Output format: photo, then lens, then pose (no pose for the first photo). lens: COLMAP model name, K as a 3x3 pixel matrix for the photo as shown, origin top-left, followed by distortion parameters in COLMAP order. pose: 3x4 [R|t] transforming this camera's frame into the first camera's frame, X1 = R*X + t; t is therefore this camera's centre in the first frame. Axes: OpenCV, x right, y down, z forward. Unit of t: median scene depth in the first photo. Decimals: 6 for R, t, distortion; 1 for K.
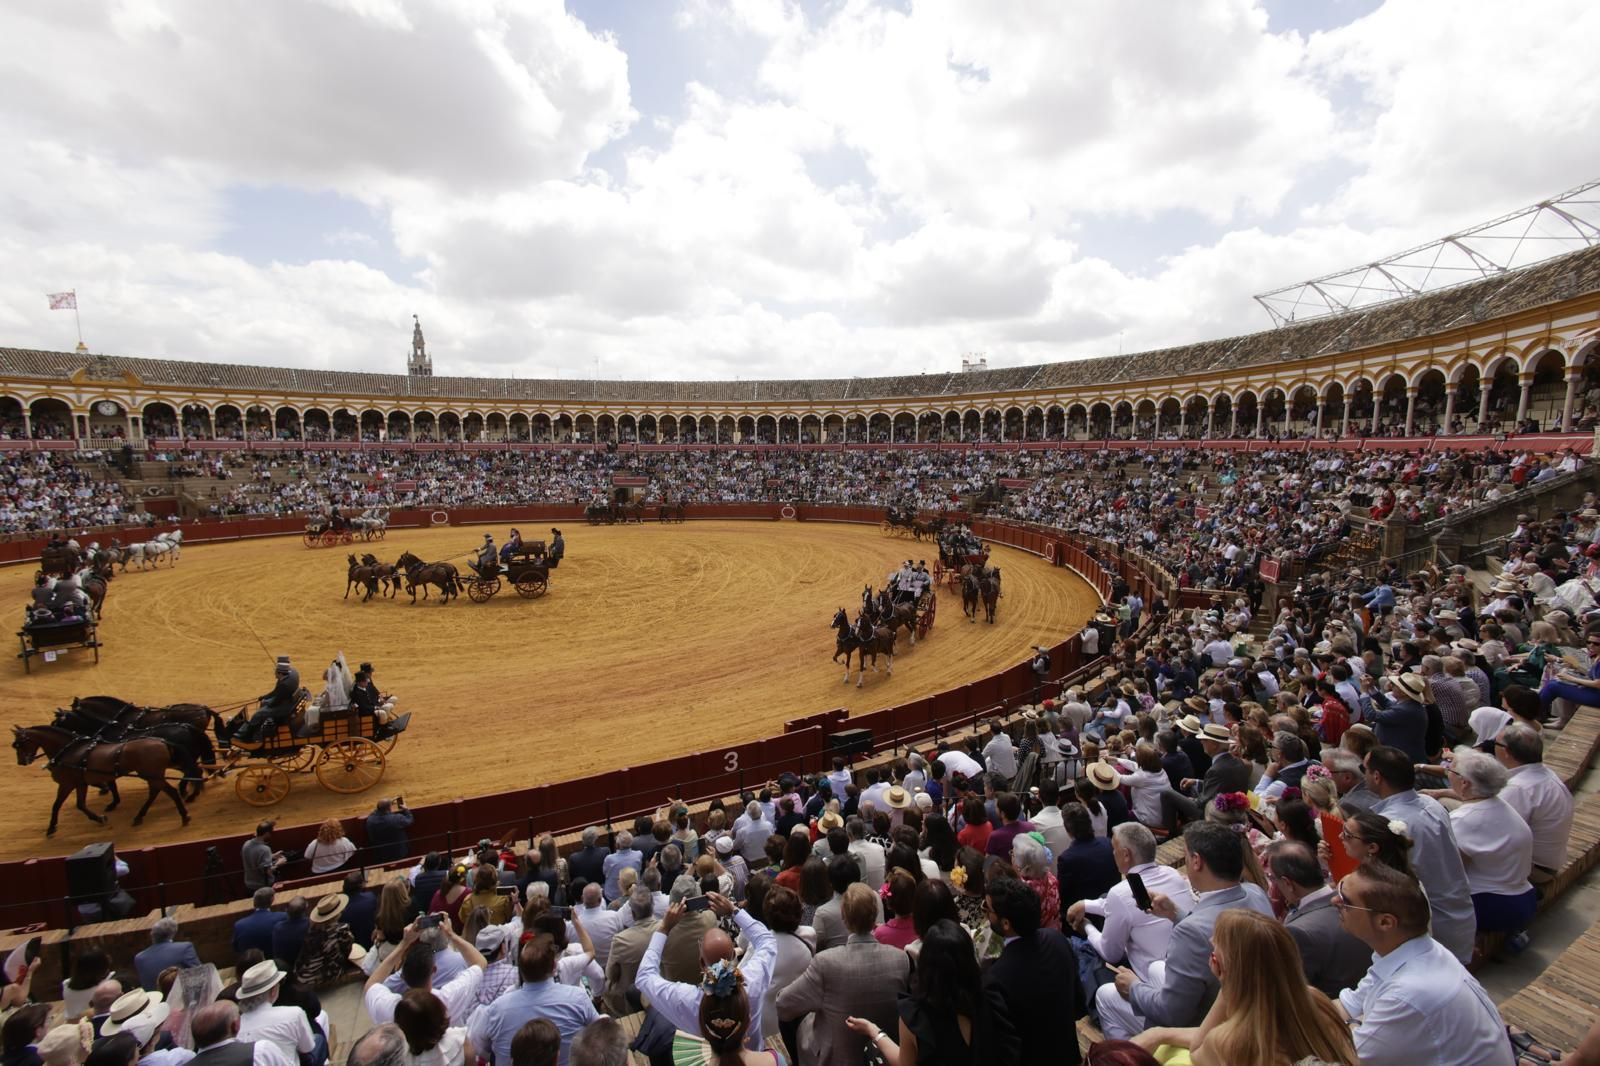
lens RADIAL K [[754.1, 0, 798.7], [0, 754.1, 533.3], [0, 0, 1]] dist [0.013134, -0.000125]
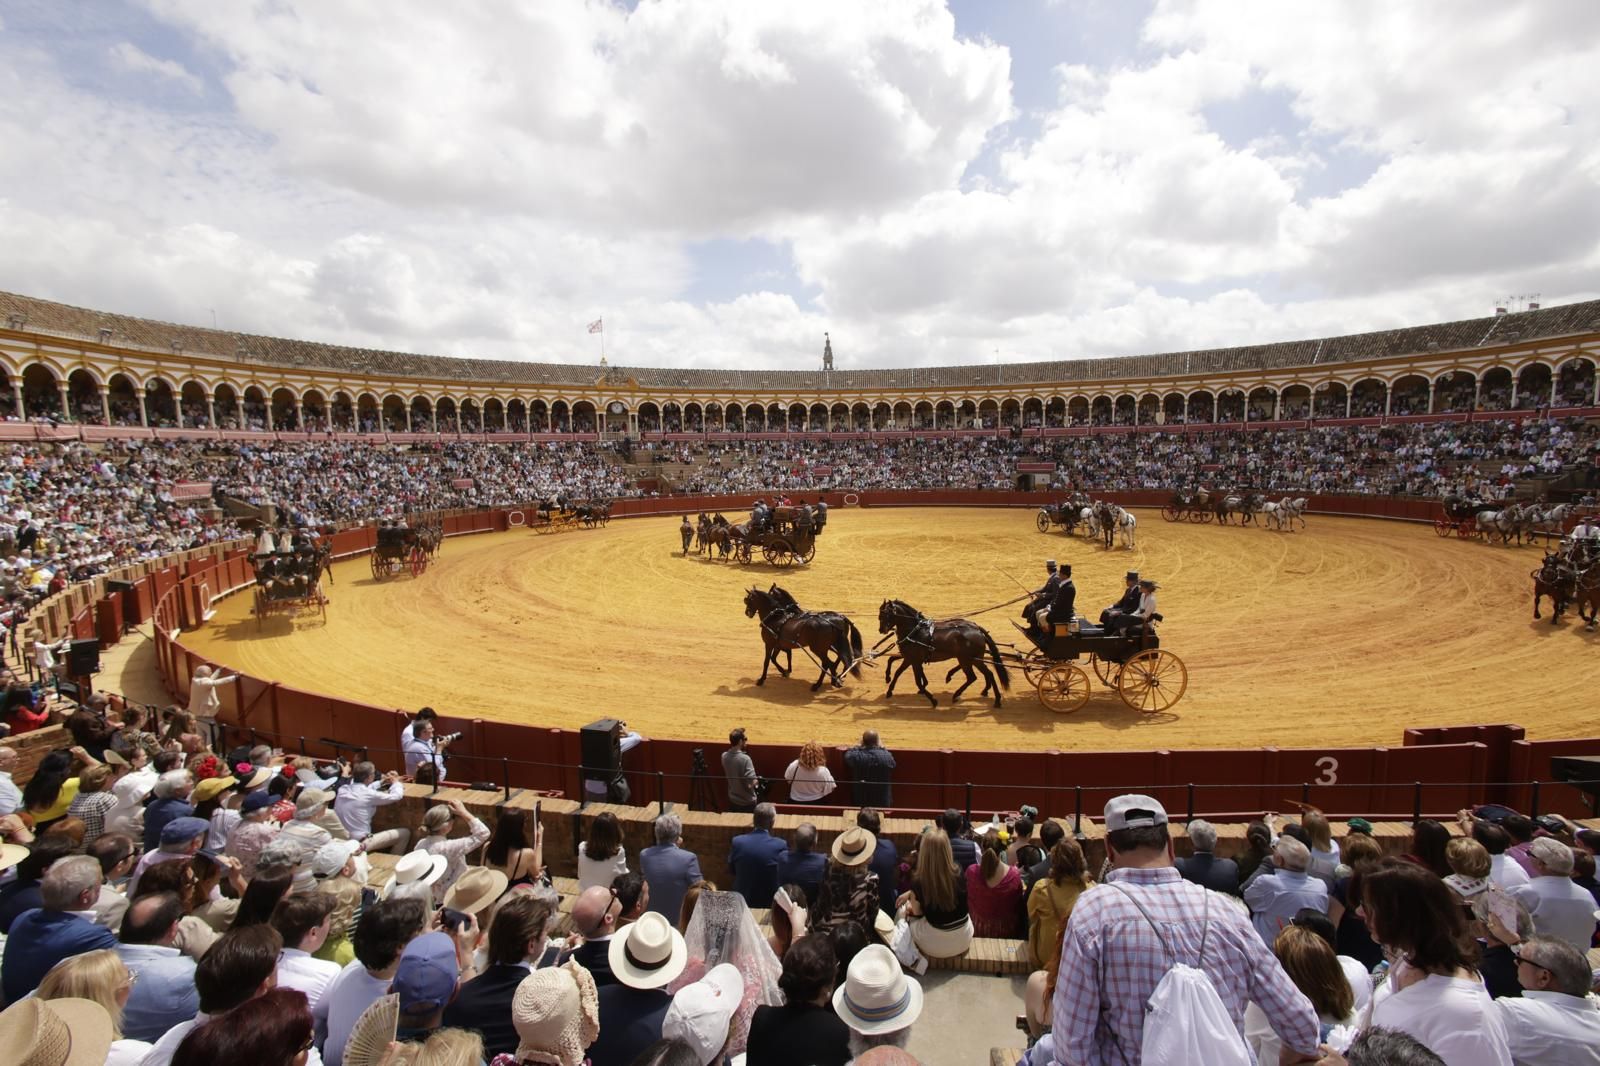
lens RADIAL K [[754.1, 0, 798.7], [0, 754.1, 533.3], [0, 0, 1]] dist [0.013134, -0.000125]
pose [[0.880060, 0.036440, -0.473462, -0.036710], [-0.039112, 0.999226, 0.004206, 0.021510], [0.473248, 0.014817, 0.880804, 0.038478]]
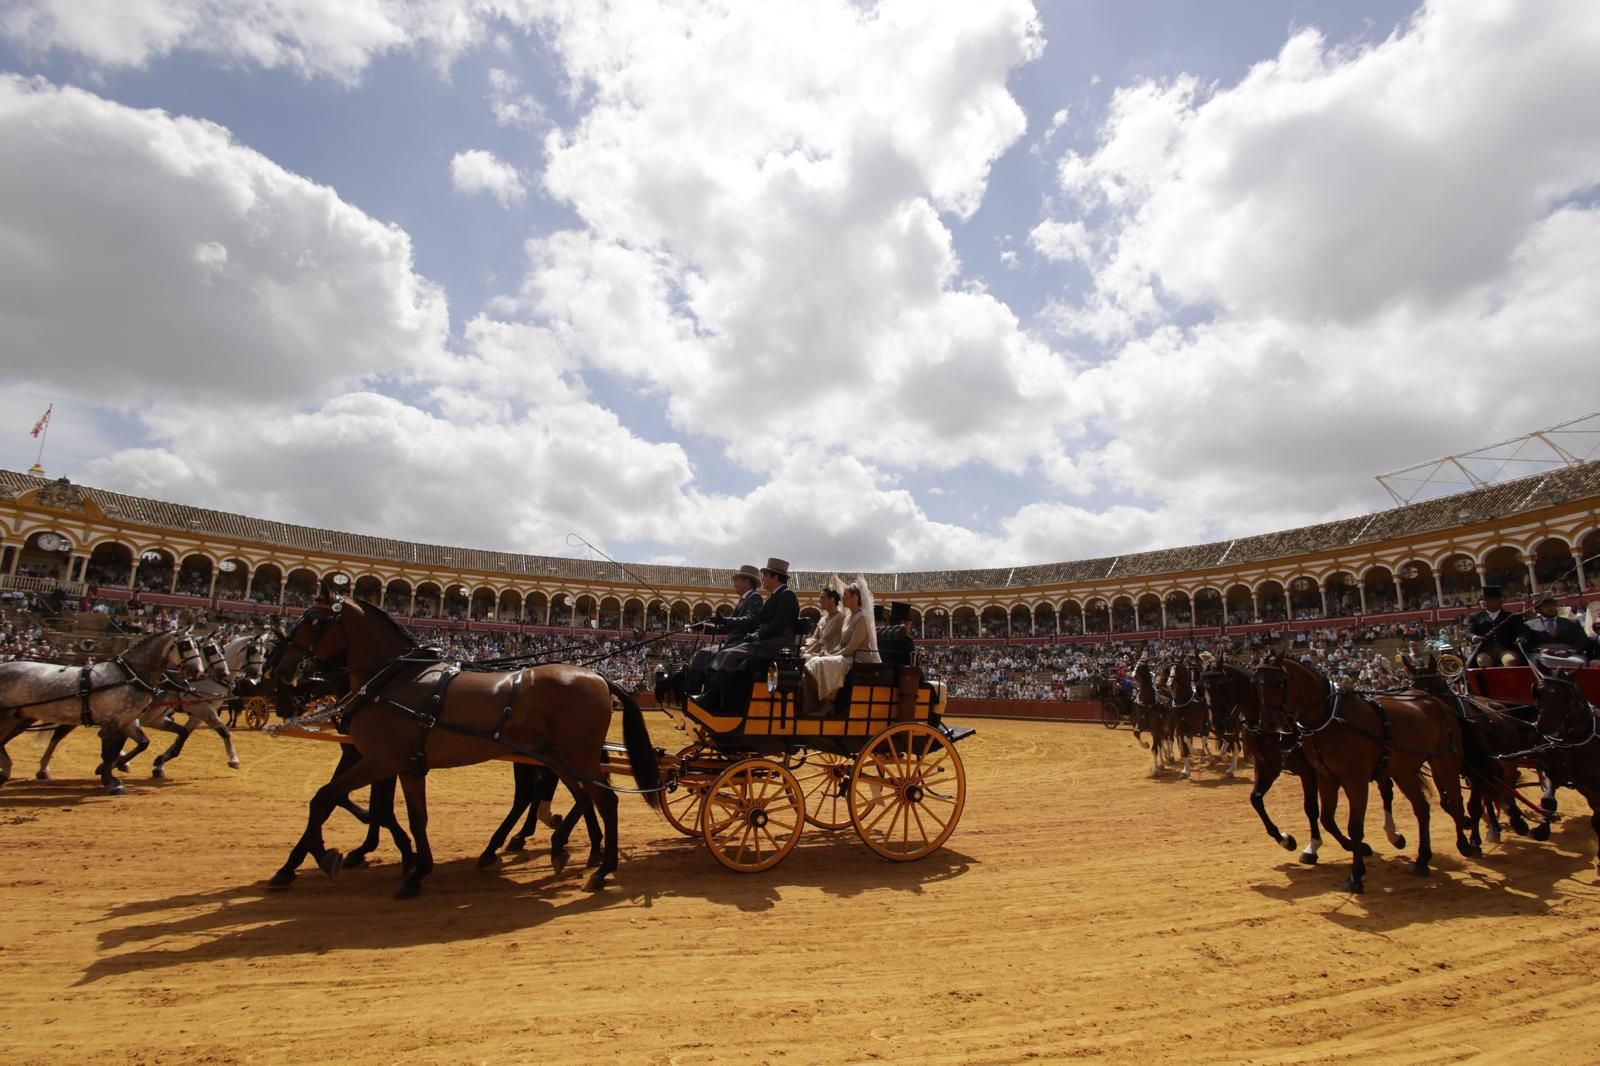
lens RADIAL K [[754.1, 0, 798.7], [0, 754.1, 533.3], [0, 0, 1]] dist [0.013134, -0.000125]
pose [[0.991227, 0.047854, 0.123200, -0.199321], [-0.005010, 0.945087, -0.326780, 0.066340], [-0.132073, 0.323296, 0.937036, 0.133330]]
